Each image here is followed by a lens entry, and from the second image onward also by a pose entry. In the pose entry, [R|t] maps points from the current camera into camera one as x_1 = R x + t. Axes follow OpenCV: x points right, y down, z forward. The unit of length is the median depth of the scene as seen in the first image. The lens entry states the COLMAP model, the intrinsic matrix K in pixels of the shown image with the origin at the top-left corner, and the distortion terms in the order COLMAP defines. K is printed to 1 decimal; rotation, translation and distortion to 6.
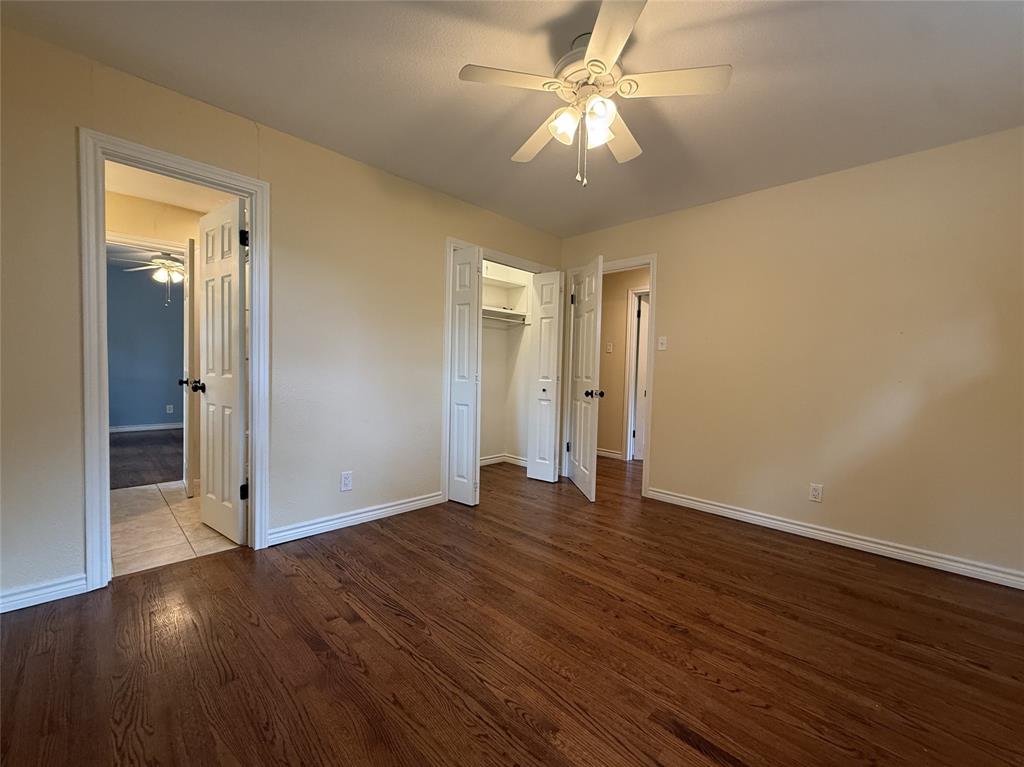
lens RADIAL K [[418.6, 0, 512.0], [0, 418.6, 383.5], [0, 0, 1]] dist [0.001546, -0.000010]
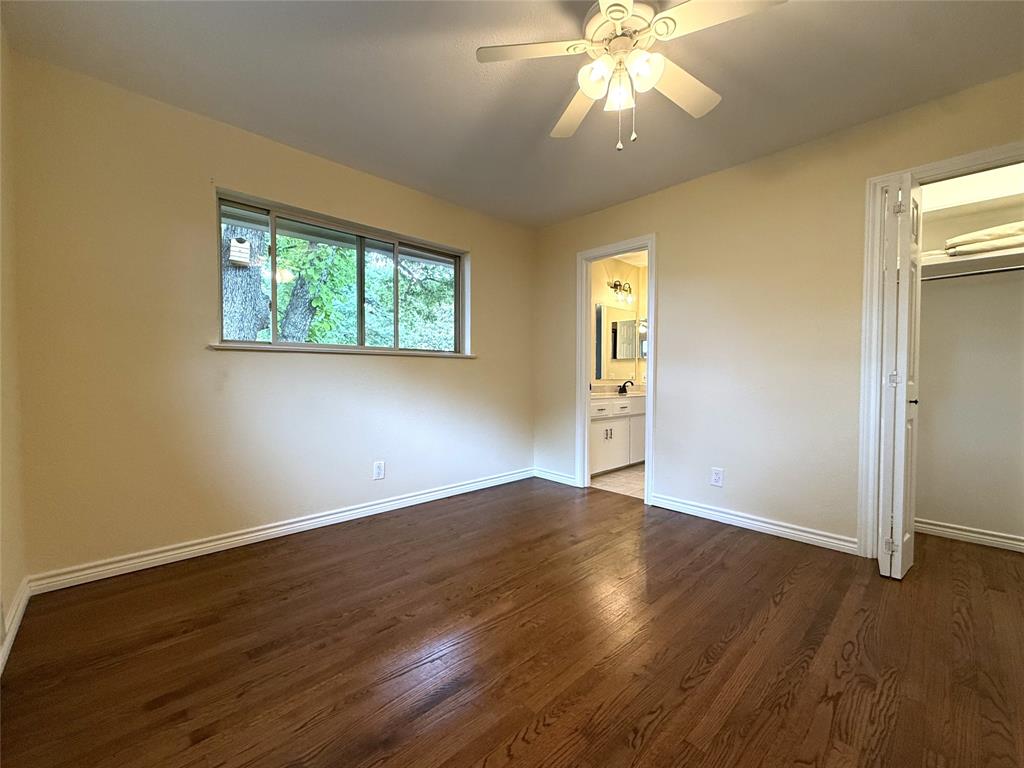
lens RADIAL K [[418.6, 0, 512.0], [0, 418.6, 384.0], [0, 0, 1]] dist [0.001546, -0.000010]
pose [[-0.020136, -0.006119, -0.999779, 0.733154], [-0.041730, 0.999115, -0.005274, 0.030550], [0.998926, 0.041615, -0.020374, 0.554184]]
